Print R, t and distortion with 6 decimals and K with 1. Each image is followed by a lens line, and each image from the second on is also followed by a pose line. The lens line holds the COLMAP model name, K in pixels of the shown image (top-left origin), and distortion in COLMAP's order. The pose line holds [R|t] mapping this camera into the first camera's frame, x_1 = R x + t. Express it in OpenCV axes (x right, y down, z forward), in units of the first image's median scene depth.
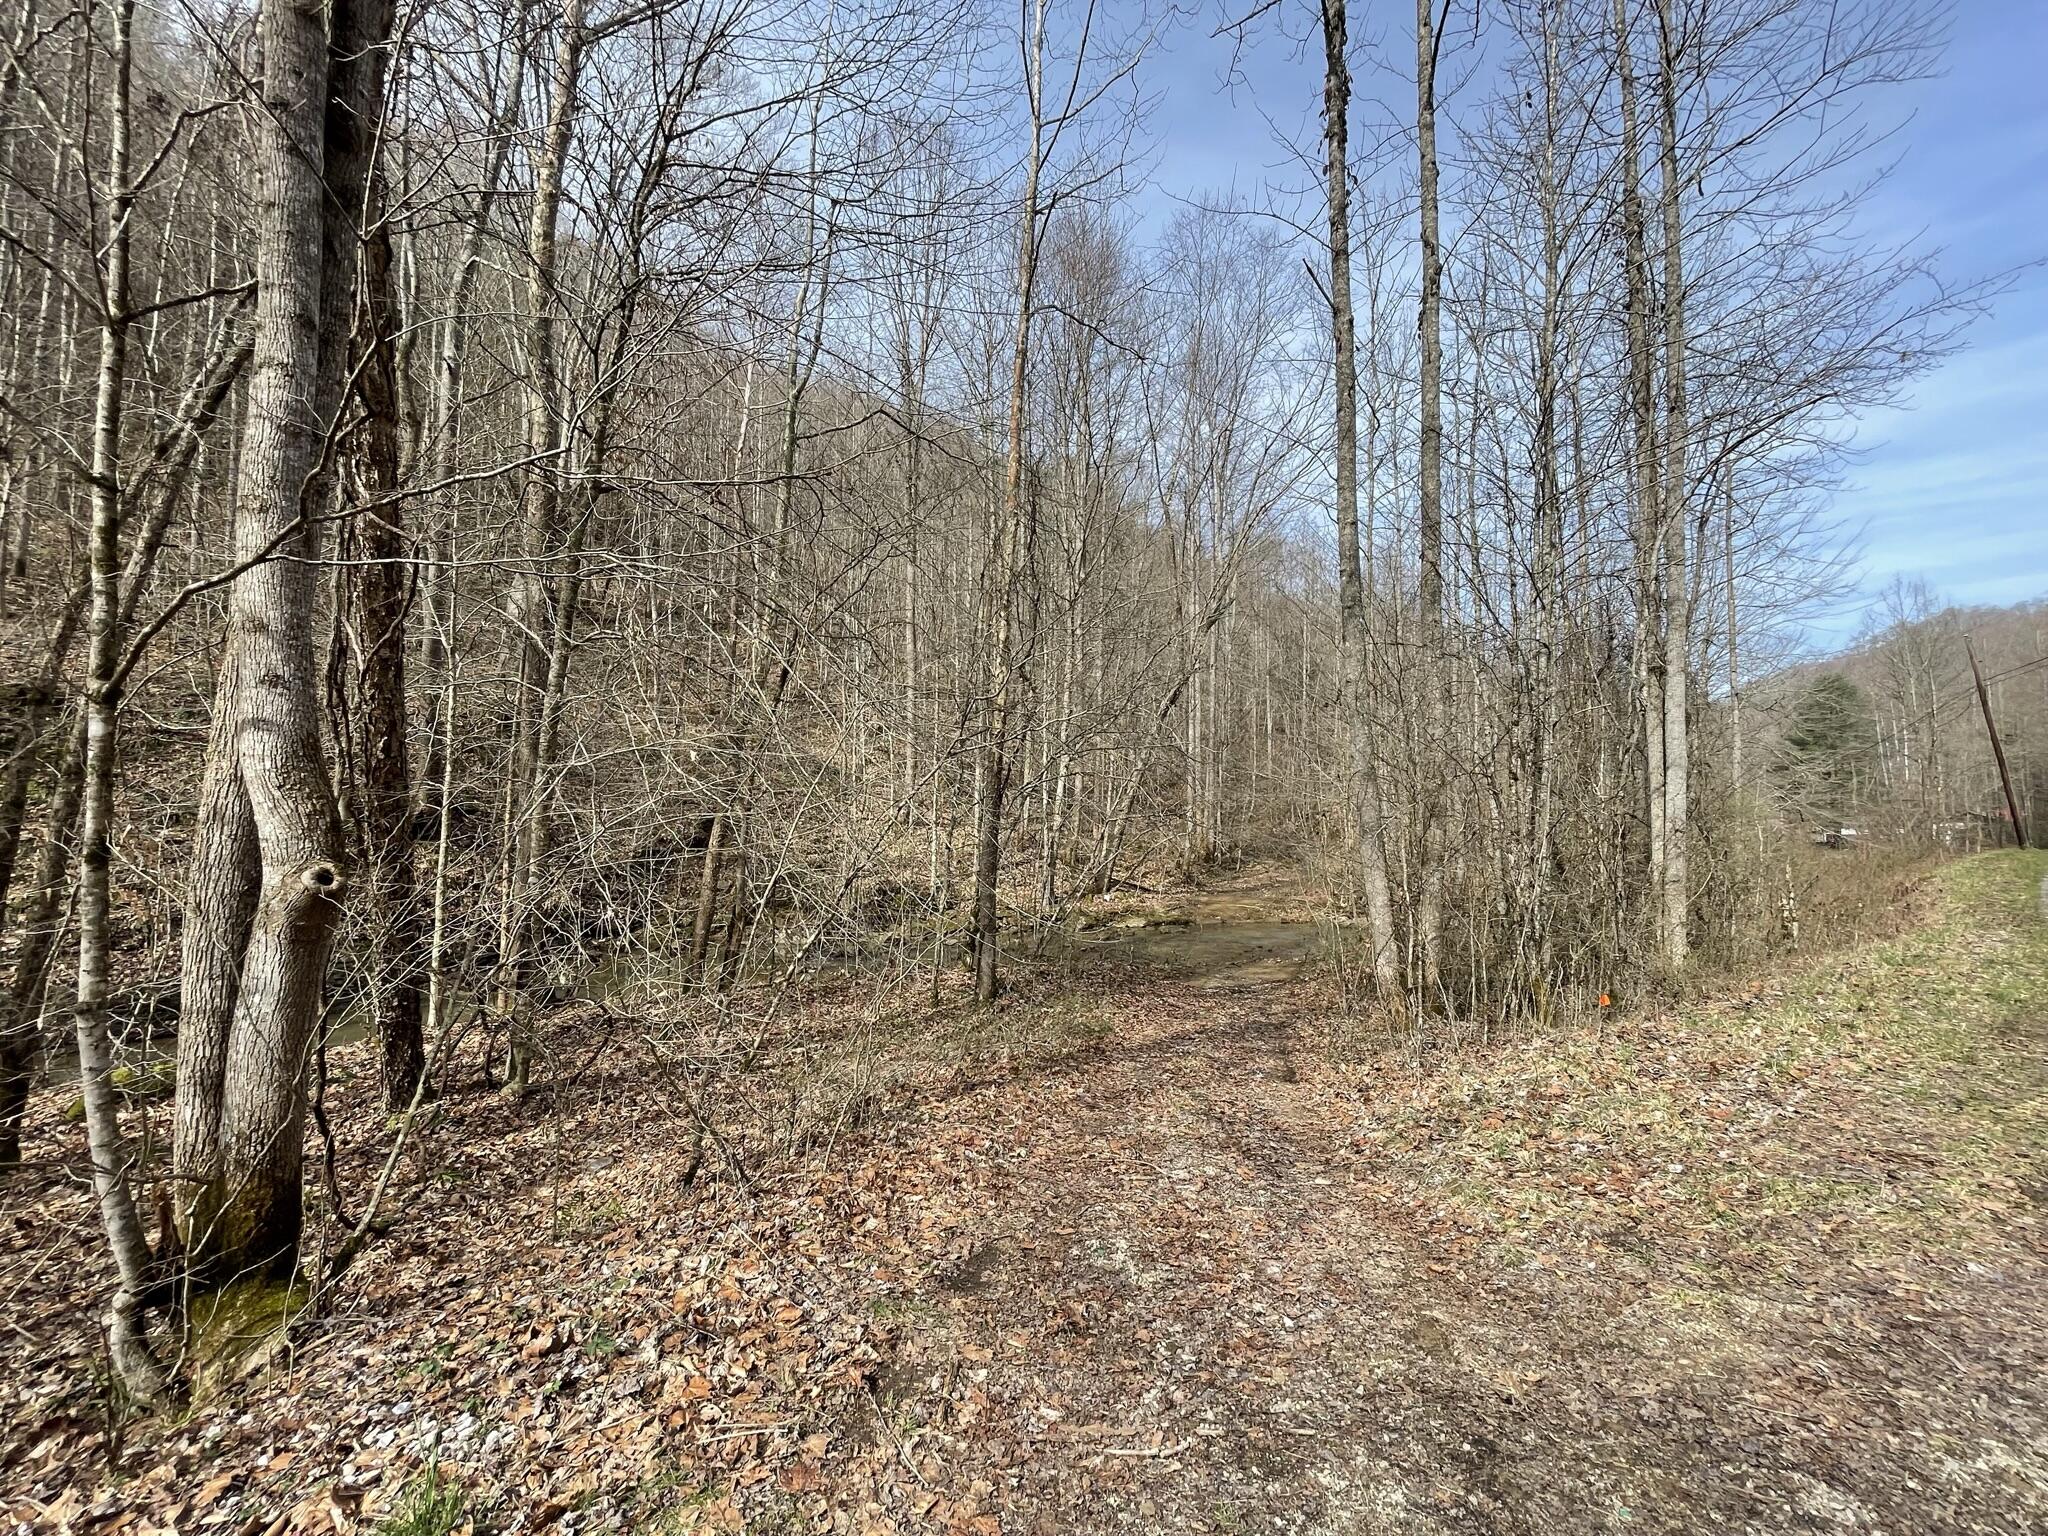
lens RADIAL K [[822.6, 0, 1023.5], [0, 822.6, 772.8], [0, 0, 1]] dist [0.000648, 0.000047]
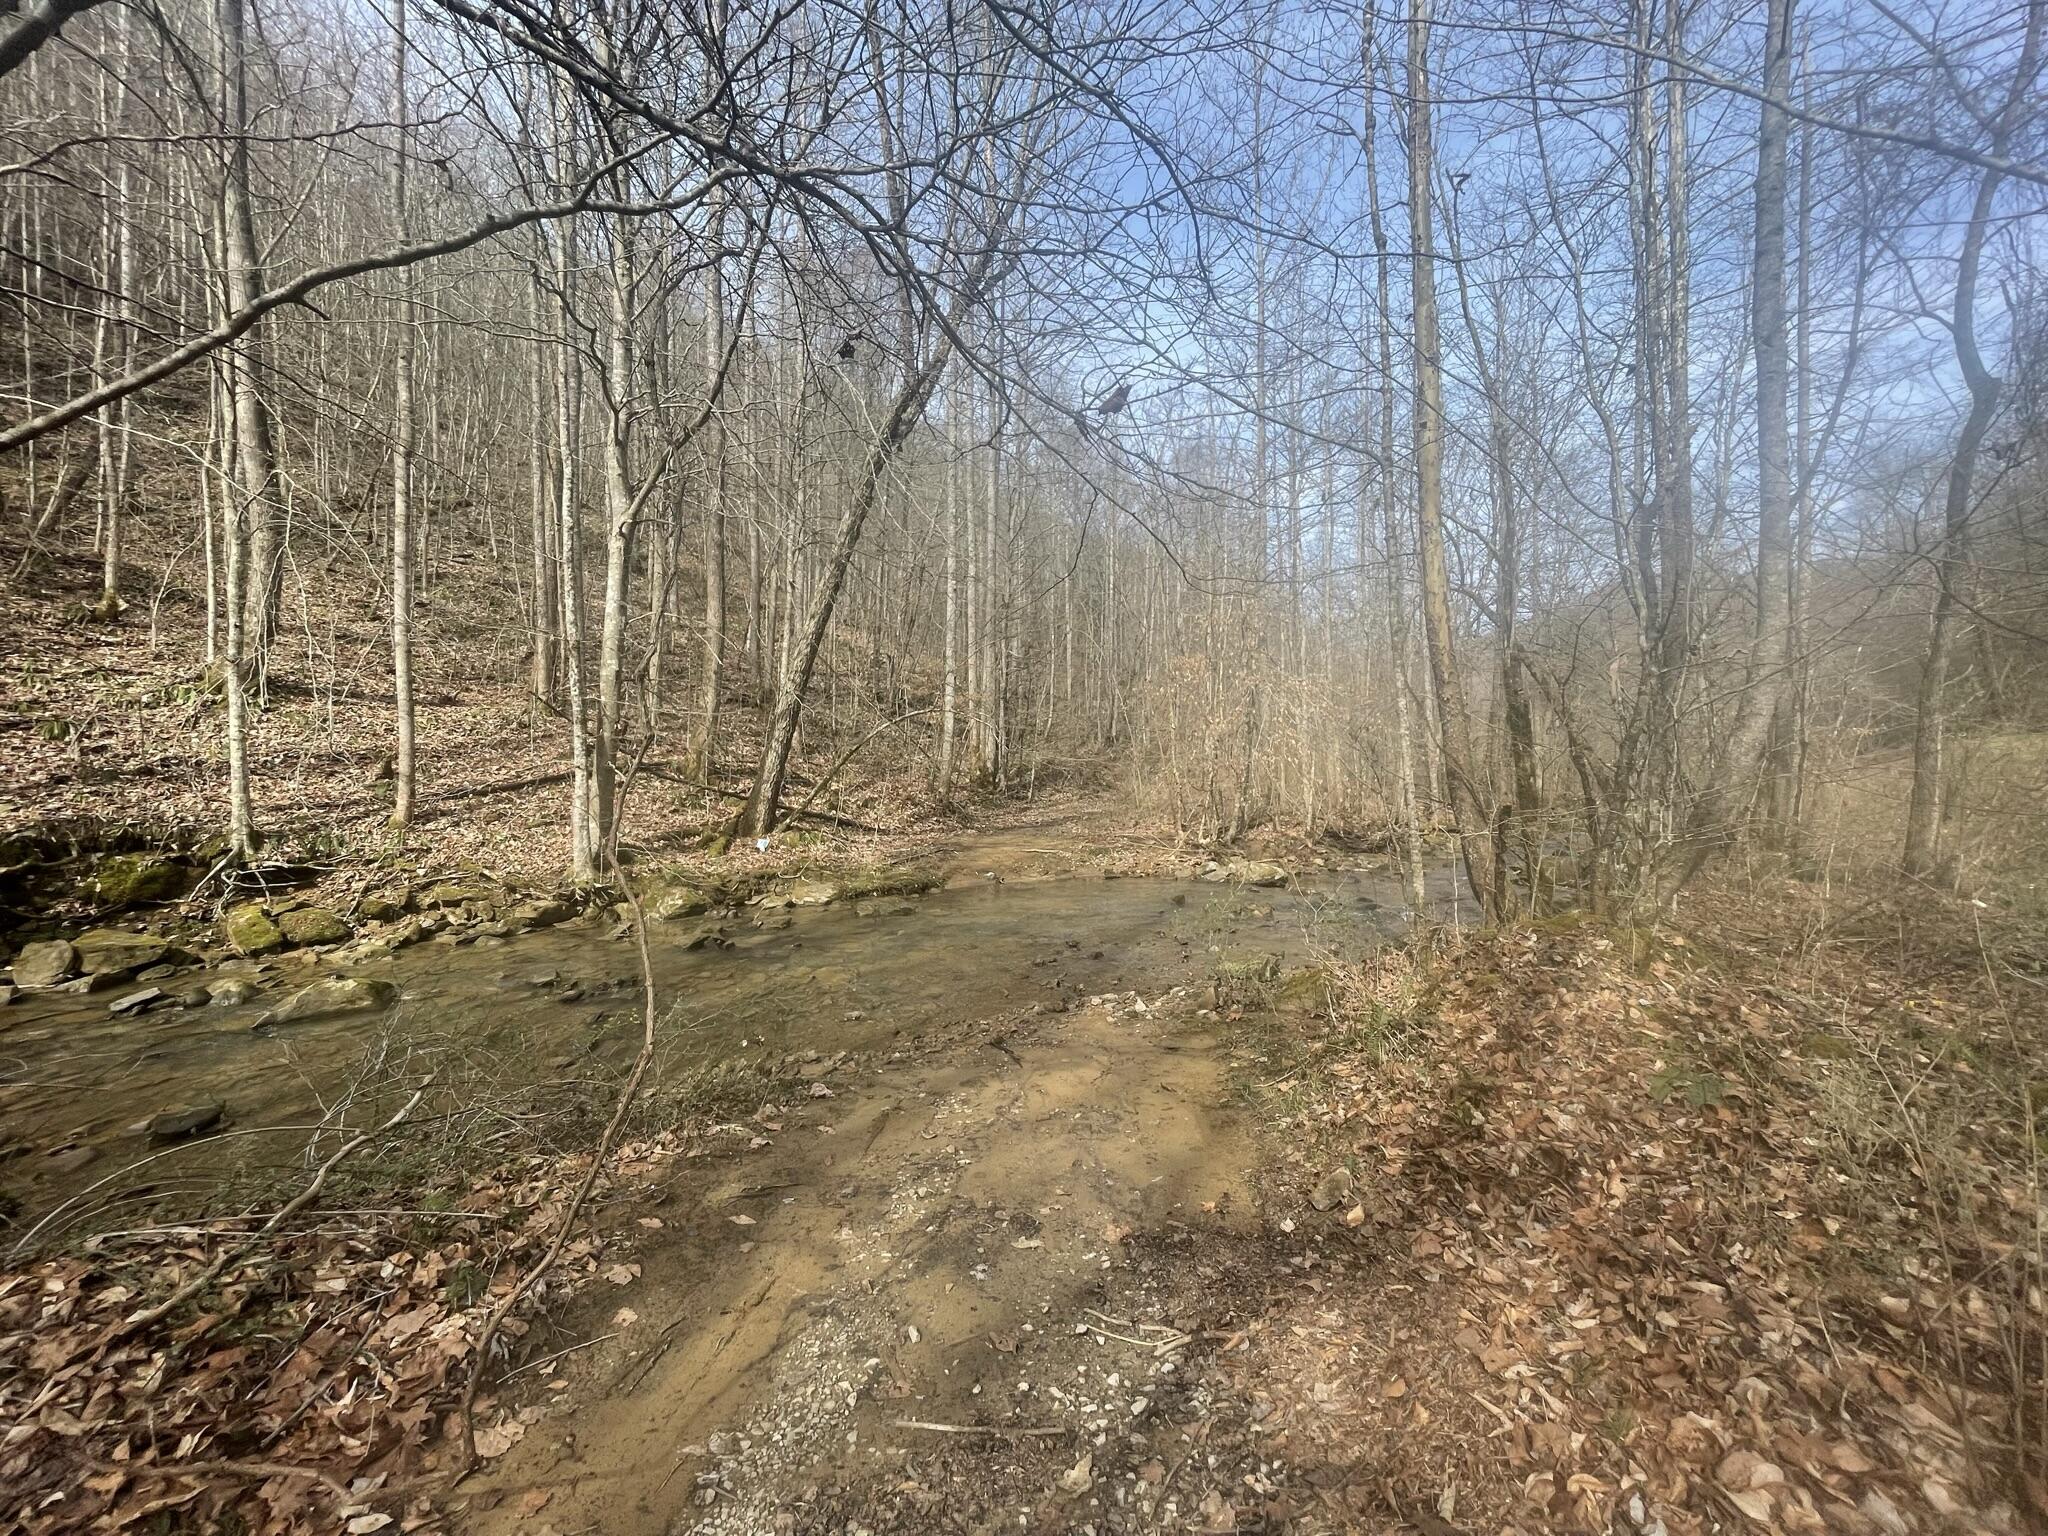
lens RADIAL K [[822.6, 0, 1026.0], [0, 822.6, 760.7], [0, 0, 1]] dist [0.000648, 0.000047]
pose [[0.969424, -0.017858, 0.244740, 0.129825], [0.008920, 0.999254, 0.037581, 0.083628], [-0.245229, -0.034249, 0.968860, 0.483960]]
